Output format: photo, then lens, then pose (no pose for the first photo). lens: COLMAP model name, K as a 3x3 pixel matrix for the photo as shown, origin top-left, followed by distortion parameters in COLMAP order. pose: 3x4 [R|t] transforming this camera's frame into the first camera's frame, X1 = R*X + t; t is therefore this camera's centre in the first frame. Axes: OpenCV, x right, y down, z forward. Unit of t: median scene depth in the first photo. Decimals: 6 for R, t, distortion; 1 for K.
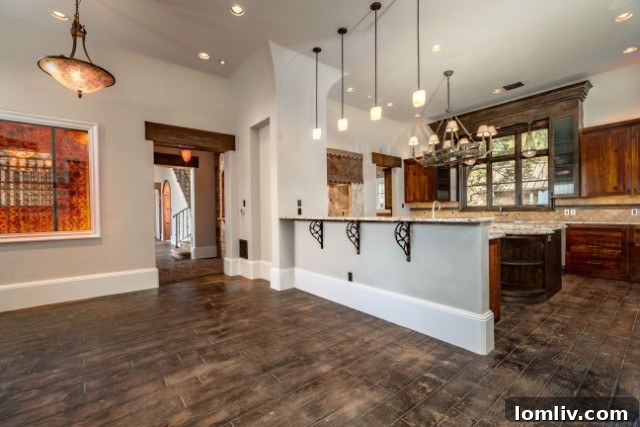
lens RADIAL K [[283.9, 0, 319.9], [0, 283.9, 211.7], [0, 0, 1]] dist [0.000975, 0.000203]
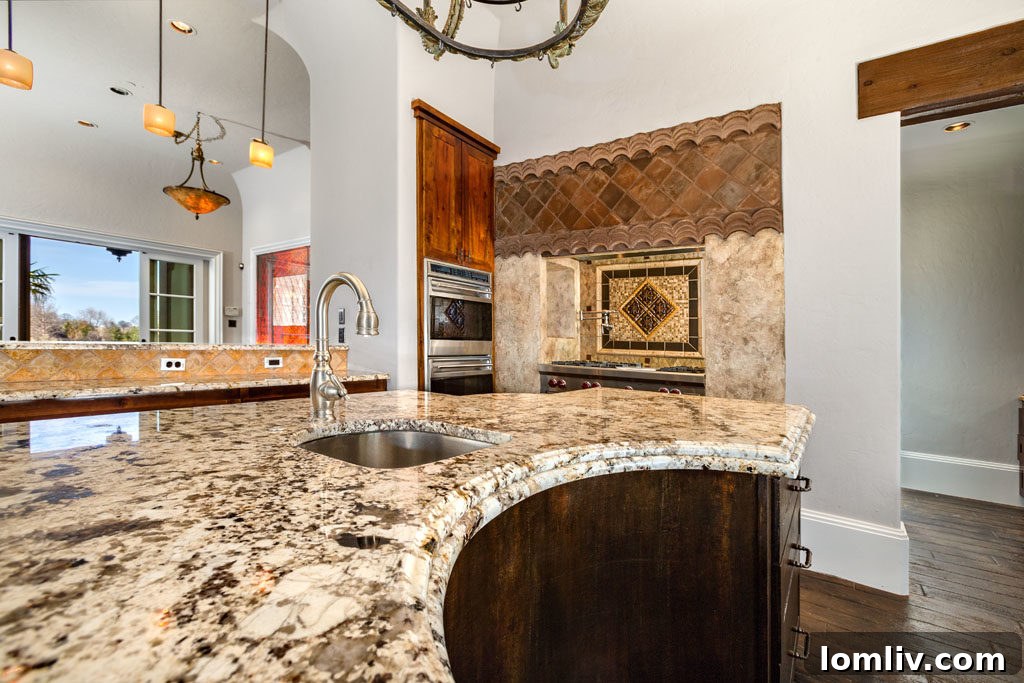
lens RADIAL K [[454.2, 0, 510.7], [0, 454.2, 337.3], [0, 0, 1]] dist [0.000975, 0.000203]
pose [[0.275433, 0.009973, -0.961268, 0.450706], [-0.033343, 0.999444, 0.000815, -0.005074], [0.960742, 0.031827, 0.275613, 0.701879]]
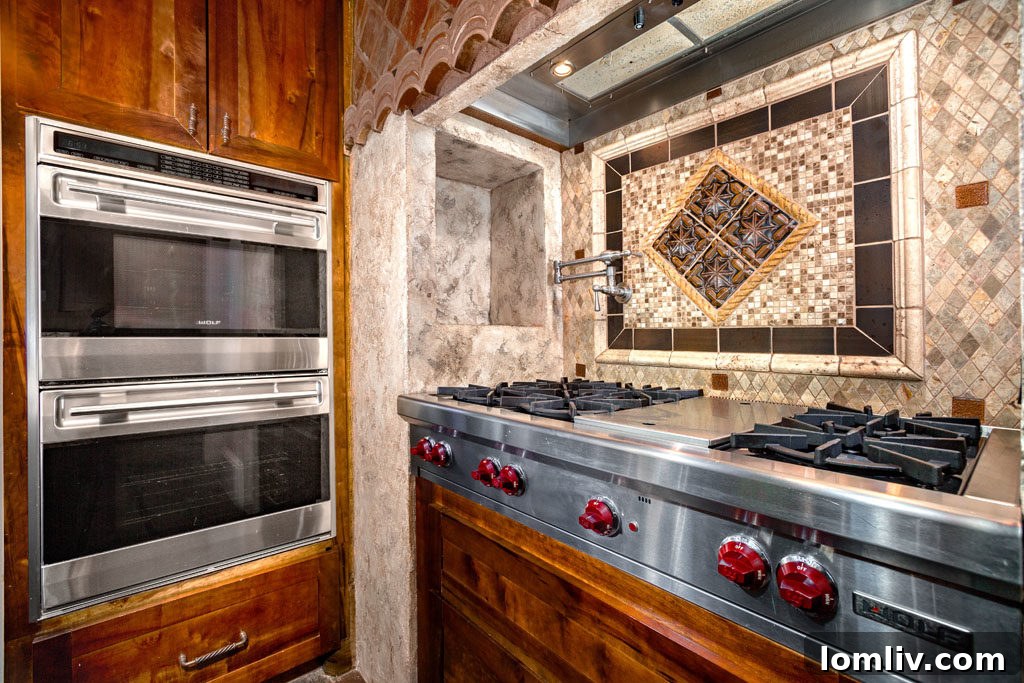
lens RADIAL K [[454.2, 0, 511.7], [0, 454.2, 345.4], [0, 0, 1]] dist [0.000975, 0.000203]
pose [[0.035964, 0.026627, -0.998998, 0.221400], [-0.004862, 0.999638, 0.026469, -0.002752], [0.999341, 0.003905, 0.036081, 0.871157]]
